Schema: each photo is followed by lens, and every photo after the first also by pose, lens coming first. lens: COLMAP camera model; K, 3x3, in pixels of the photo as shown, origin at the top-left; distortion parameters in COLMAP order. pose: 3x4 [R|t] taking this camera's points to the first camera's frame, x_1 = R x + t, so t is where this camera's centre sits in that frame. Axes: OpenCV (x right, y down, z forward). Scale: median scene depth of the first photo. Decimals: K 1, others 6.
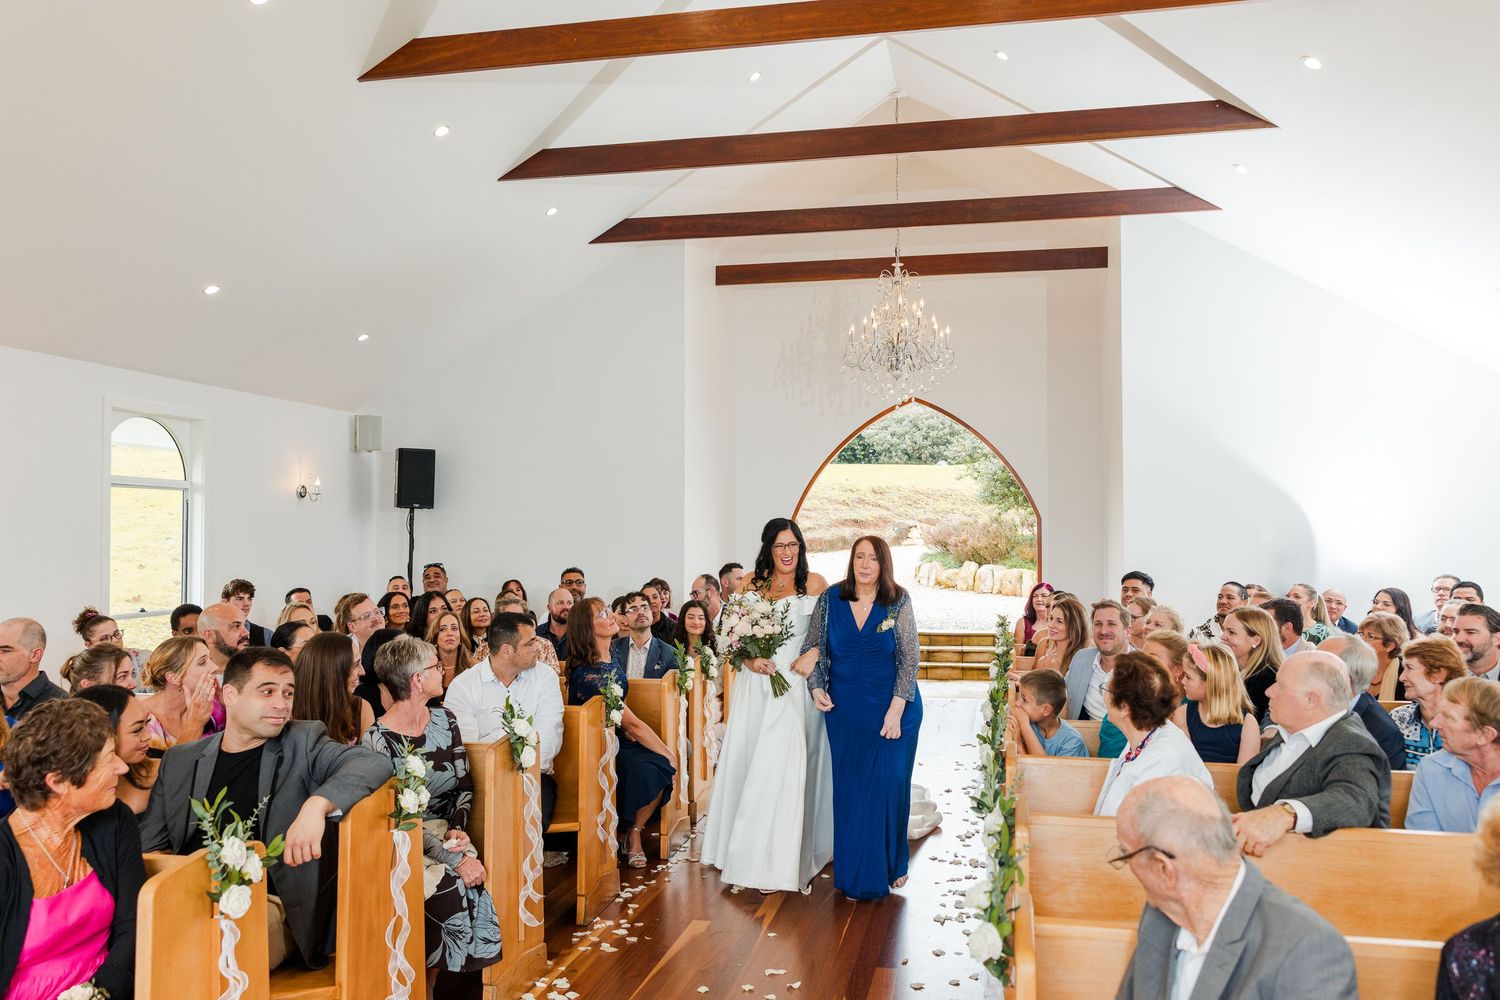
lens RADIAL K [[1233.0, 0, 754.0], [0, 1233.0, 507.7], [0, 0, 1]] dist [0.011696, -0.009033]
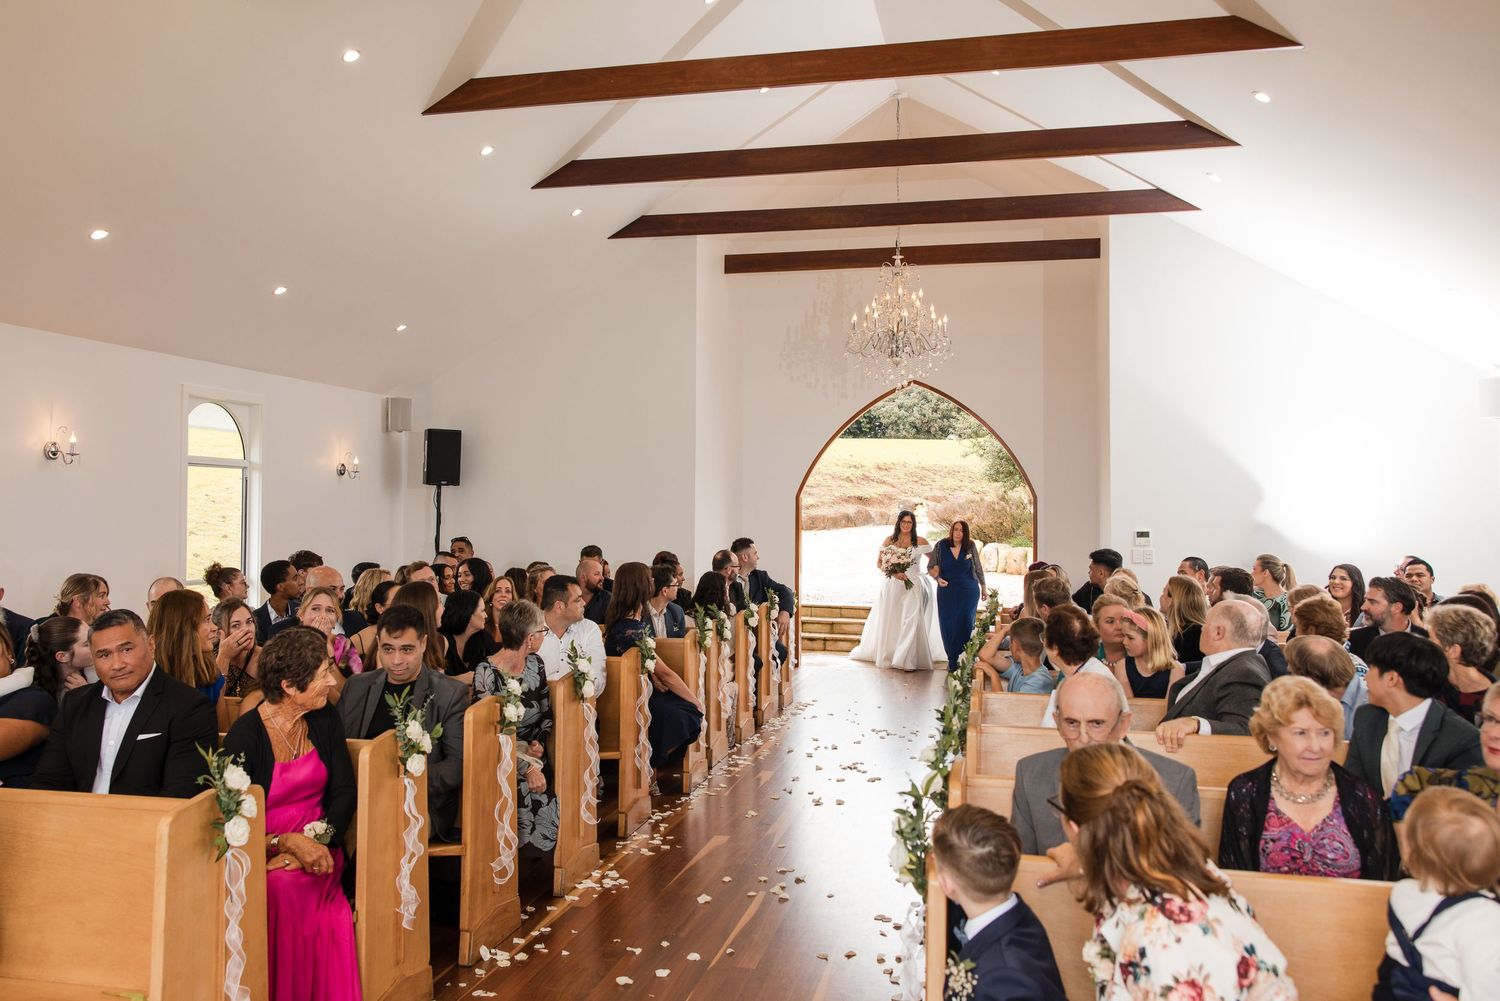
lens RADIAL K [[1233.0, 0, 704.9], [0, 1233.0, 486.7], [0, 0, 1]] dist [0.011696, -0.009033]
pose [[0.999096, 0.004712, -0.042249, -0.006644], [-0.004627, 0.999987, 0.002114, -0.003144], [0.042258, -0.001916, 0.999105, -0.121581]]
